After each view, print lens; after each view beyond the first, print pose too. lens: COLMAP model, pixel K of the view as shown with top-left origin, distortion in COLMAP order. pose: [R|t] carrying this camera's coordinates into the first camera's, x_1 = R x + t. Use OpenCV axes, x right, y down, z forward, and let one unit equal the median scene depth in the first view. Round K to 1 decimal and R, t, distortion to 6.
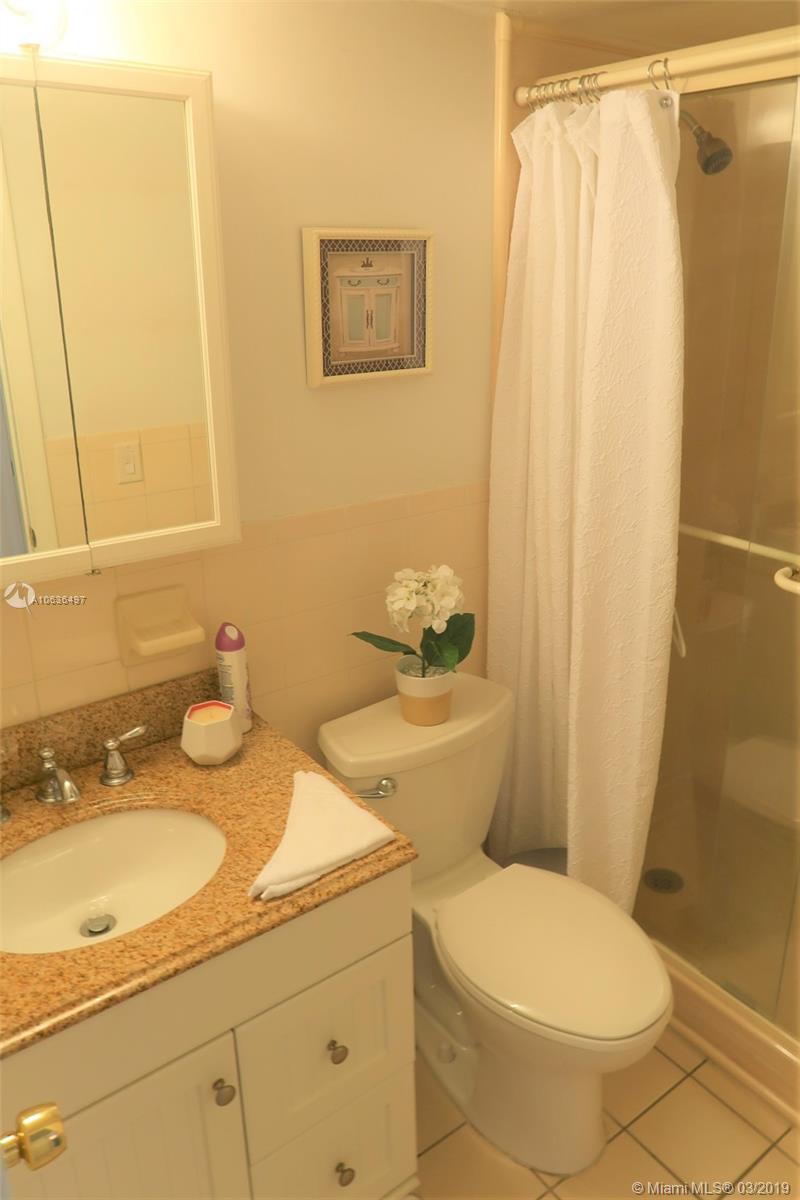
lens RADIAL K [[918.1, 0, 409.6], [0, 918.1, 600.1], [0, 0, 1]] dist [-0.021269, 0.006469]
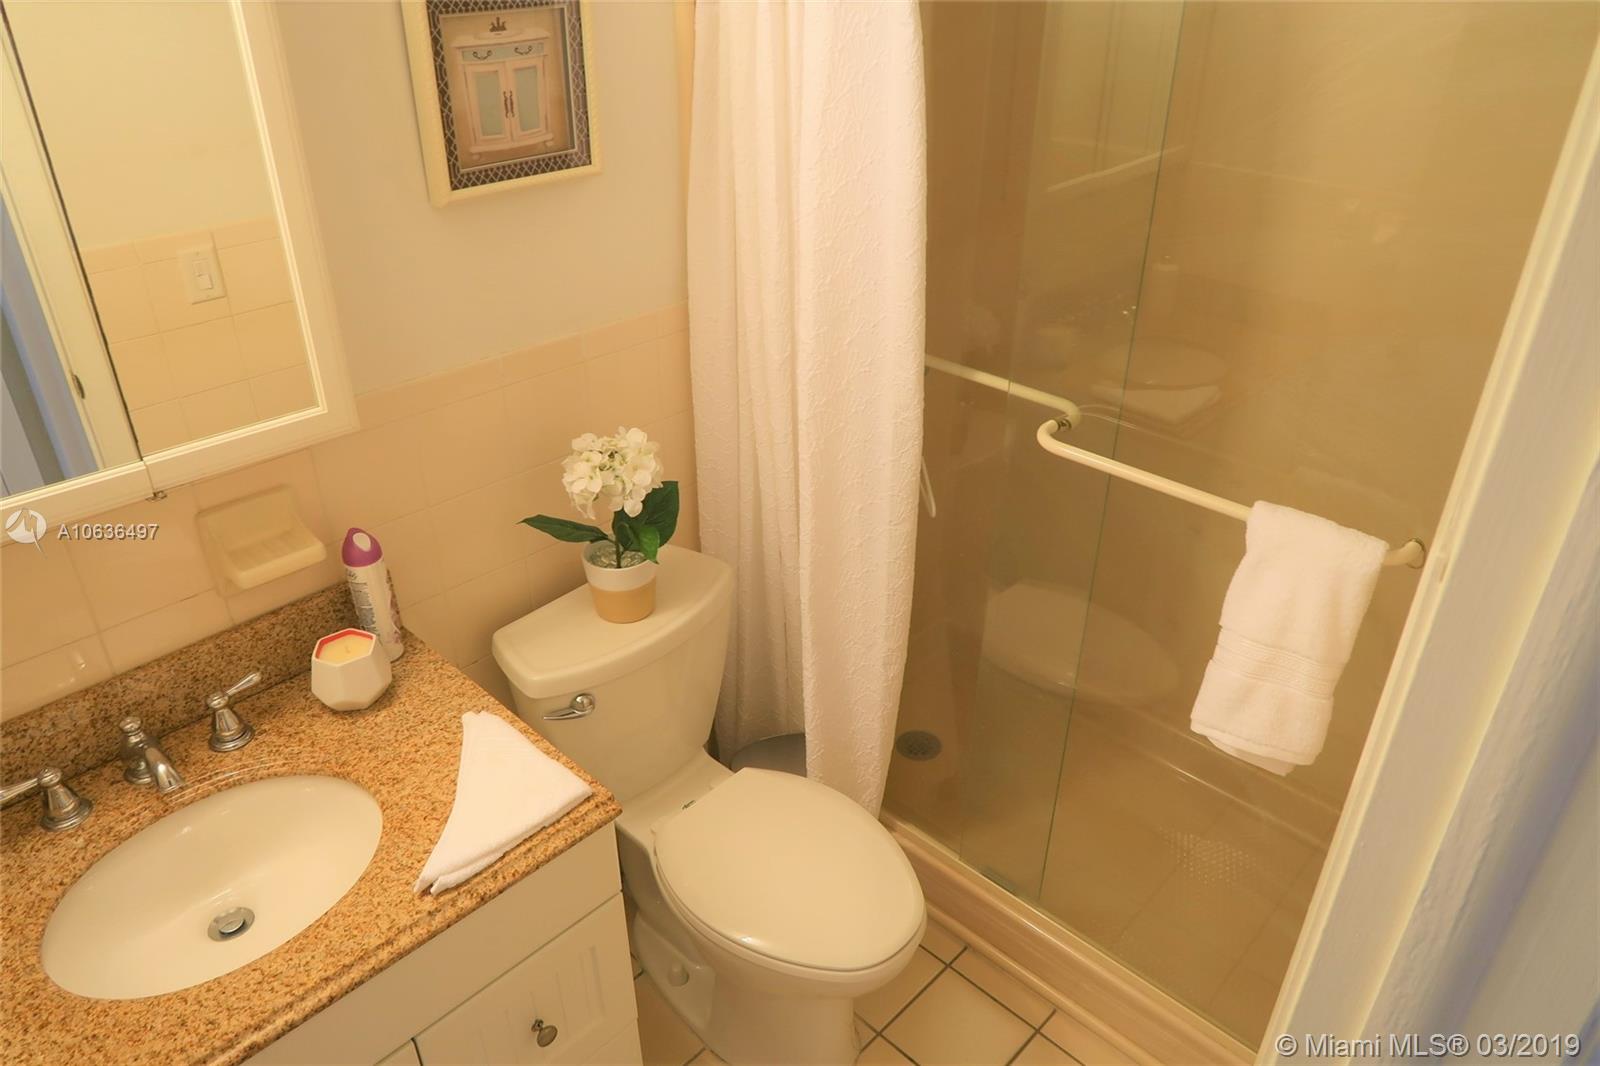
lens RADIAL K [[1105.3, 0, 786.6], [0, 1105.3, 532.8], [0, 0, 1]] dist [-0.022375, 0.006998]
pose [[0.988587, -0.069589, 0.133618, 0.034788], [0.041934, 0.978979, 0.199603, -0.138394], [-0.144699, -0.191722, 0.970724, 0.048029]]
